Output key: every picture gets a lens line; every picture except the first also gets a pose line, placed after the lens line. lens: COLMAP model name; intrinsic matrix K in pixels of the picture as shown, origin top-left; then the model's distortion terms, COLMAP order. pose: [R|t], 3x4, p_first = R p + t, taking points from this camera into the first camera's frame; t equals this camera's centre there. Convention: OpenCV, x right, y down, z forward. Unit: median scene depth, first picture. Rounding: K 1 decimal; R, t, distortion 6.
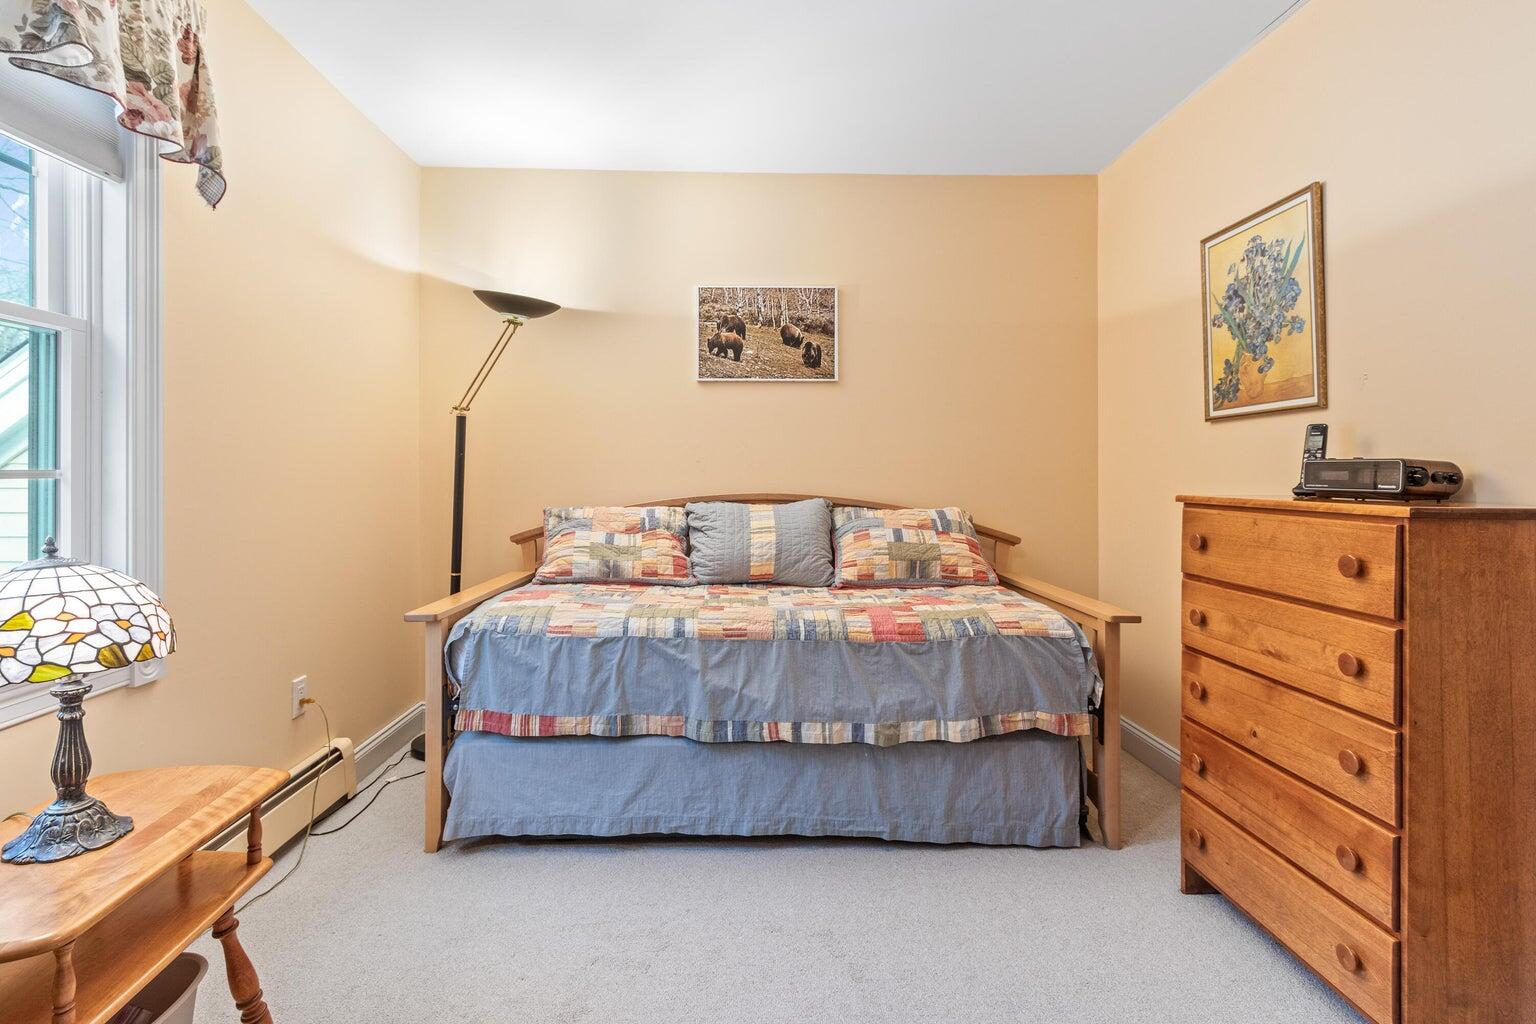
lens RADIAL K [[740.3, 0, 746.8], [0, 740.3, 477.9], [0, 0, 1]] dist [0.002047, -0.000226]
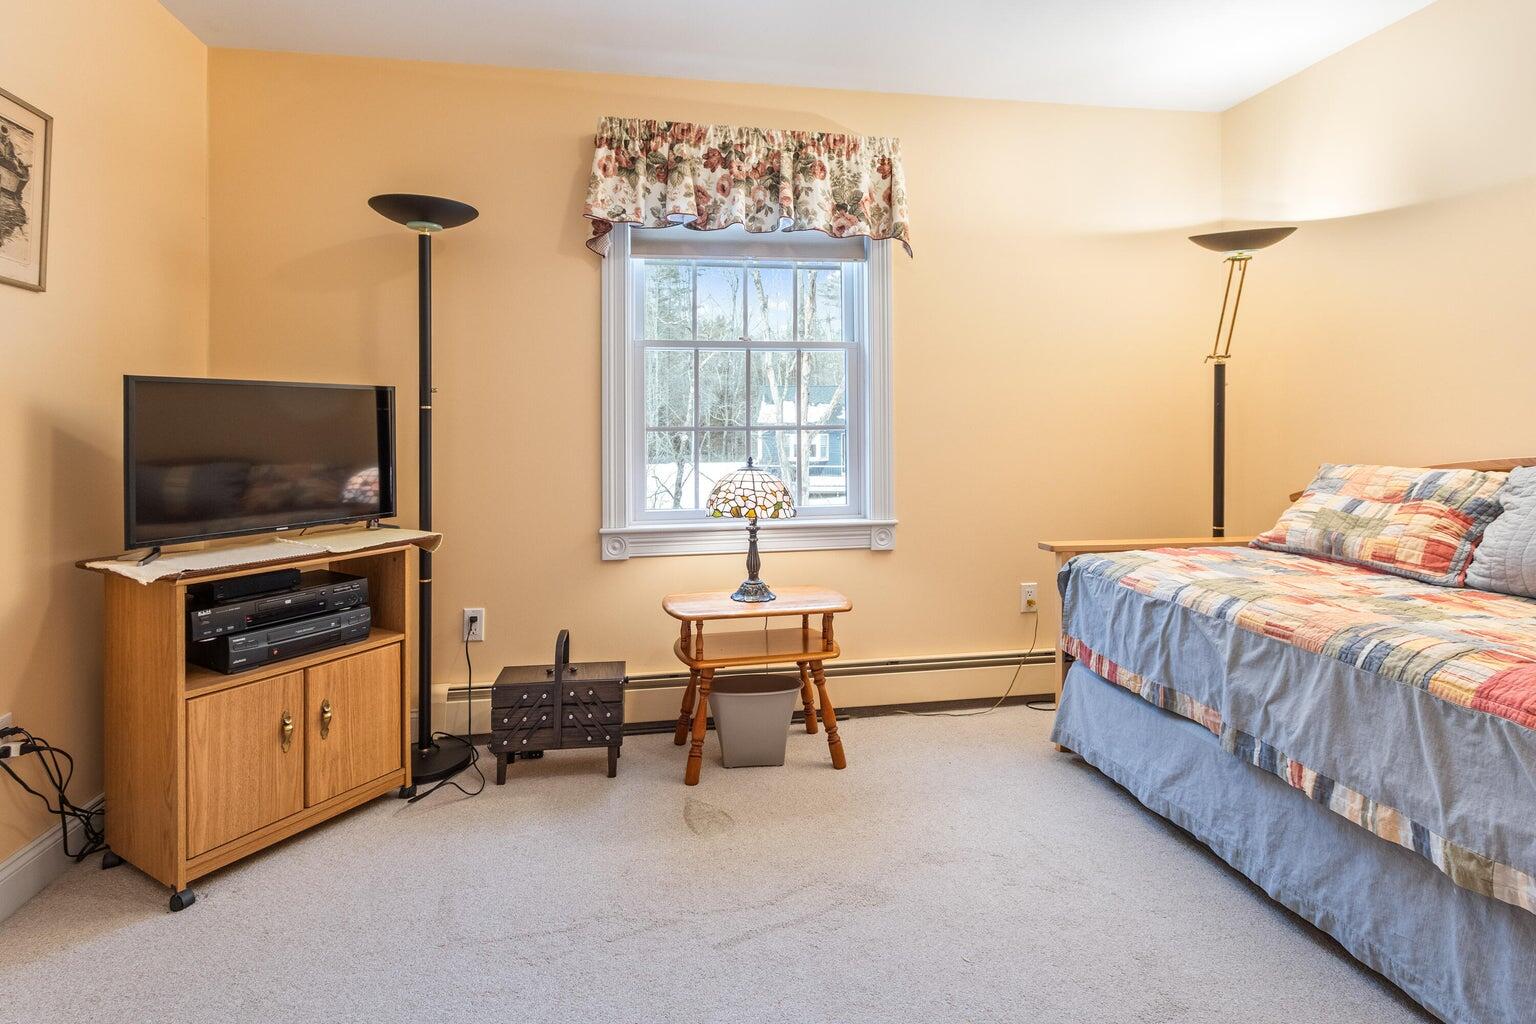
lens RADIAL K [[740.3, 0, 761.4], [0, 740.3, 428.7], [0, 0, 1]] dist [0.002047, -0.000226]
pose [[0.179792, -0.001120, -0.983704, 0.646835], [0.002618, 0.999996, -0.000660, -0.000737], [0.983701, -0.002456, 0.179794, 0.340480]]
